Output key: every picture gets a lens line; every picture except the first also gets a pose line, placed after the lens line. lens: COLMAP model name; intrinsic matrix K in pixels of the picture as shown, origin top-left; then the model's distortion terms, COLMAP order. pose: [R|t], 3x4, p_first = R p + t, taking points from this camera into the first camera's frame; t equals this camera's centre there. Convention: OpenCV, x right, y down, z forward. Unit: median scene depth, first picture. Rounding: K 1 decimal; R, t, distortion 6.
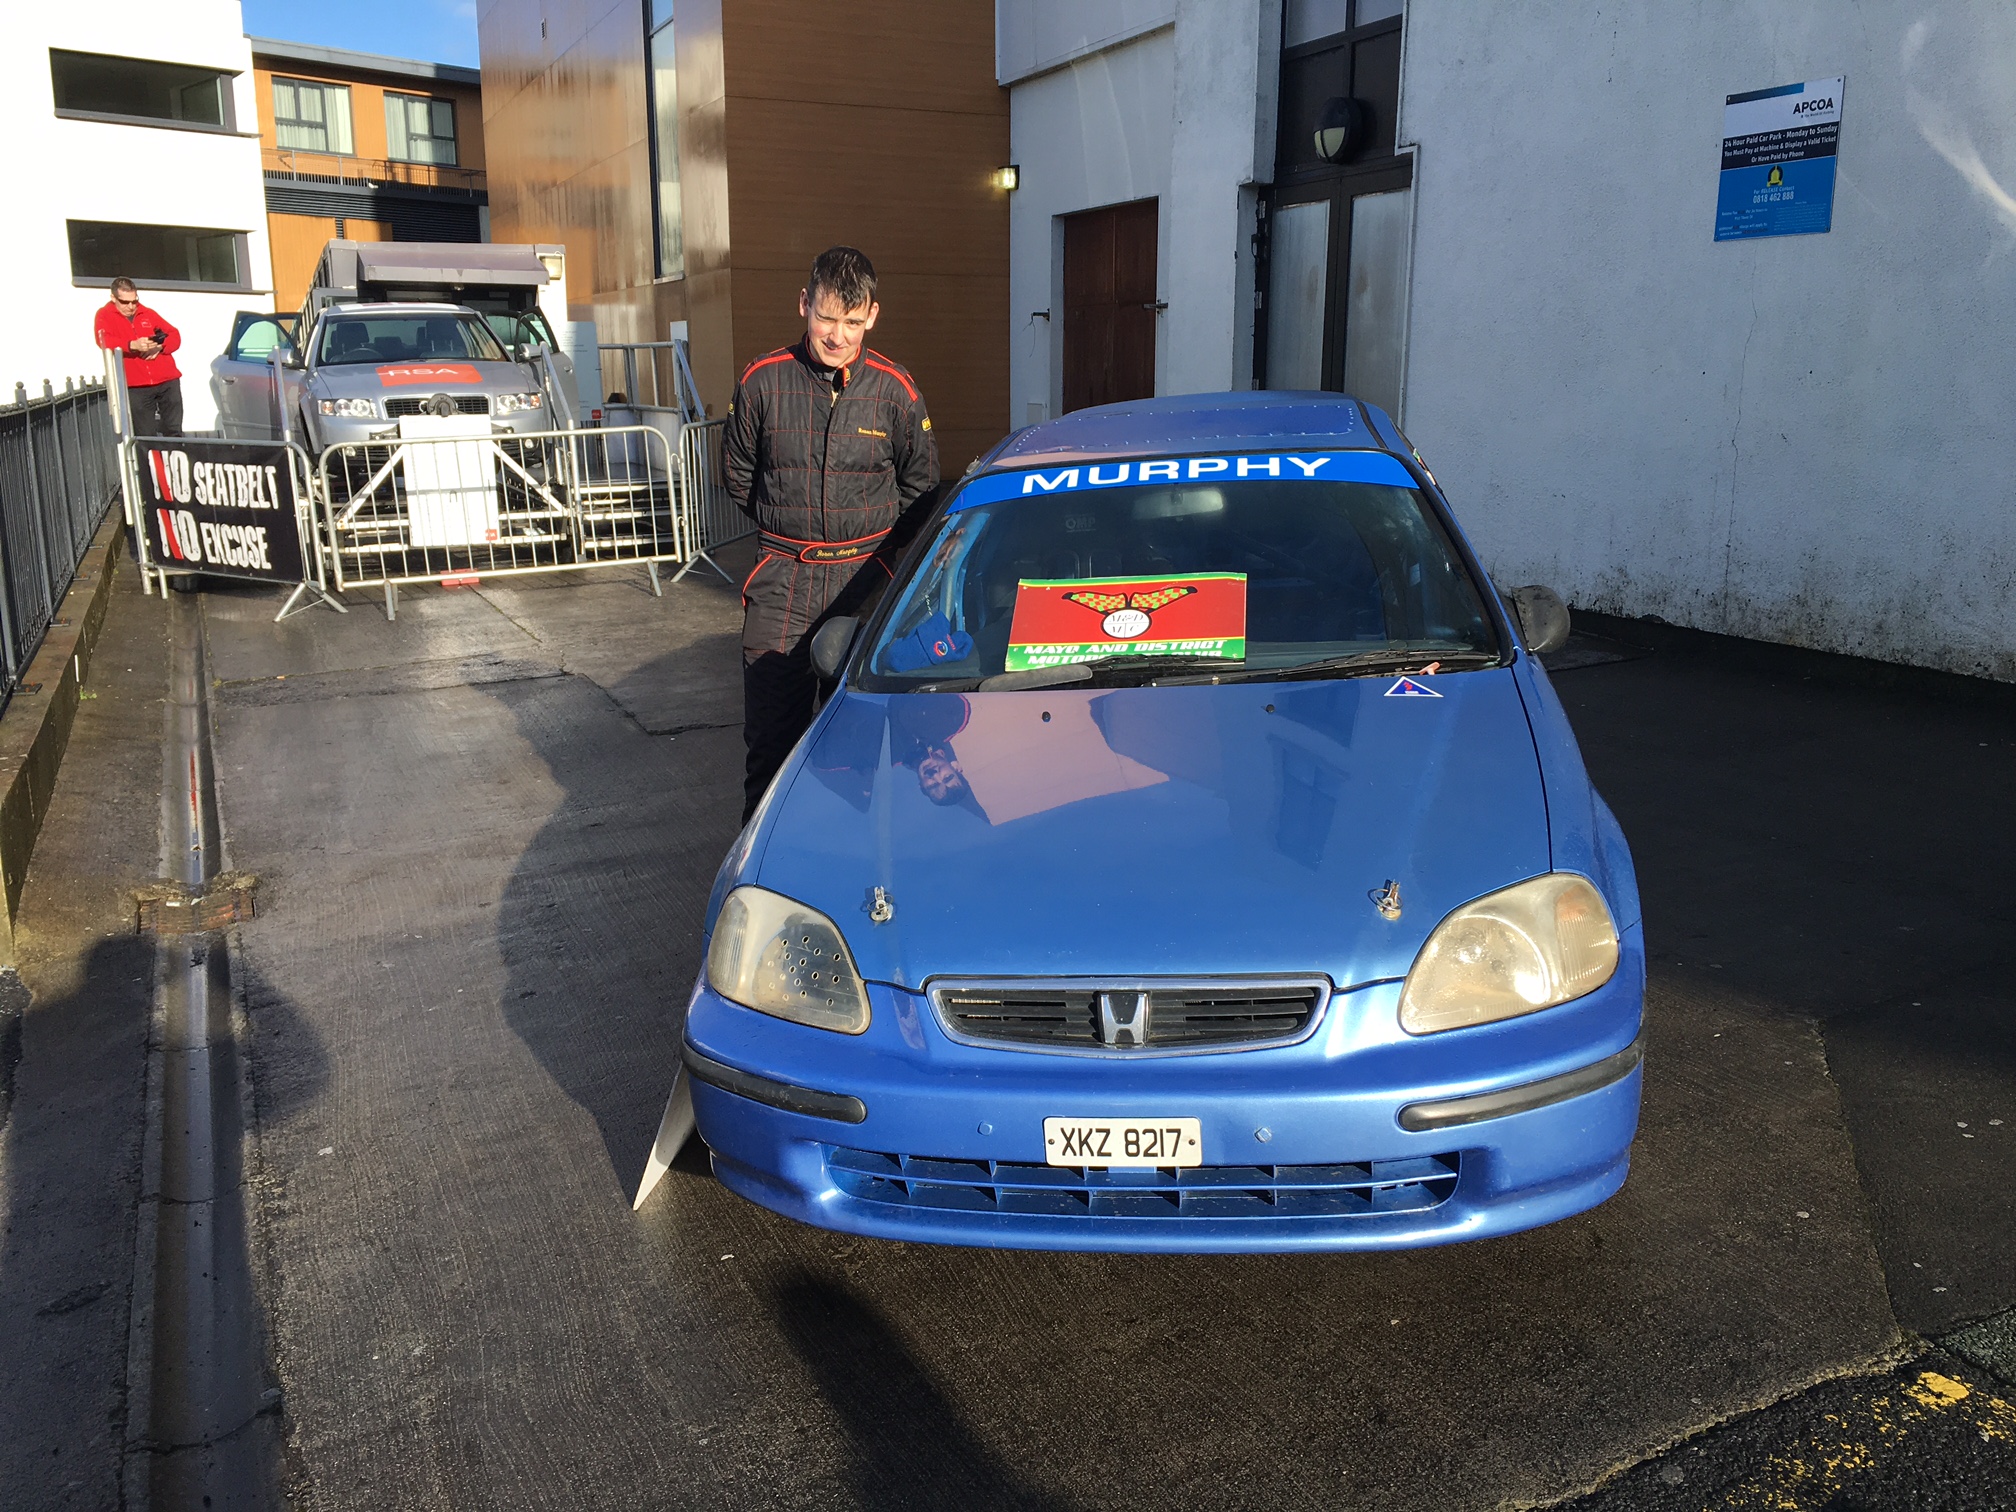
lens RADIAL K [[1702.0, 0, 995.0], [0, 1702.0, 760.1], [0, 0, 1]] dist [0.055450, -0.029447]
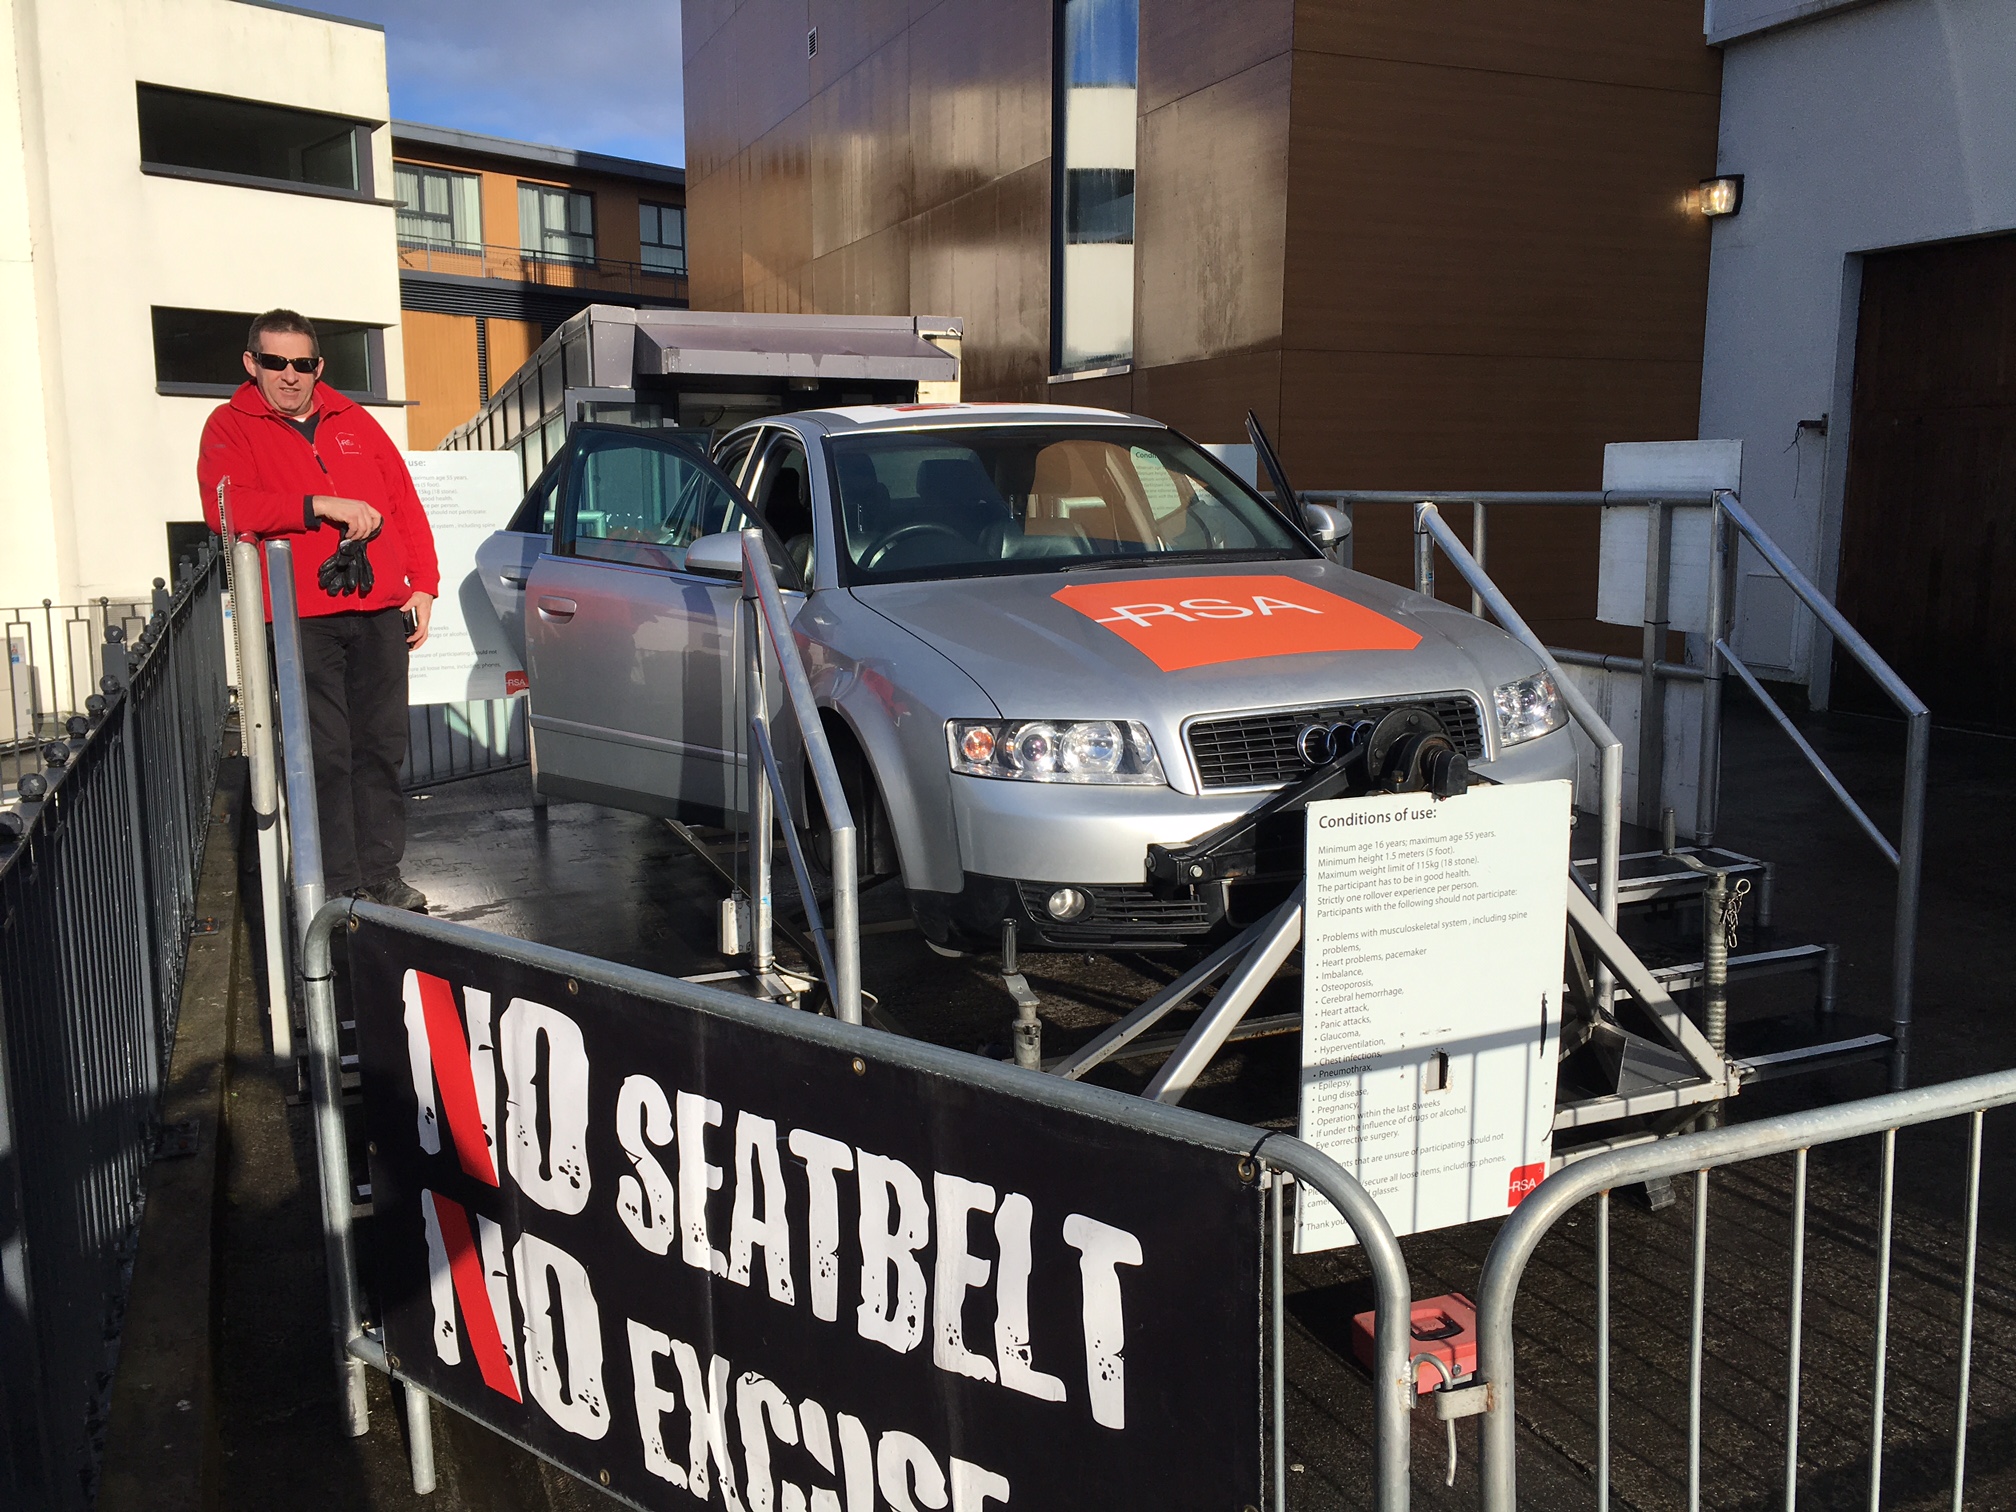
lens RADIAL K [[1702.0, 0, 1022.0], [0, 1702.0, 750.2], [0, 0, 1]] dist [0.055450, -0.029447]
pose [[0.999828, 0.001771, -0.018483, -0.374256], [-0.003052, 0.997578, -0.069494, -0.183574], [0.018315, 0.069538, 0.997411, 0.708045]]
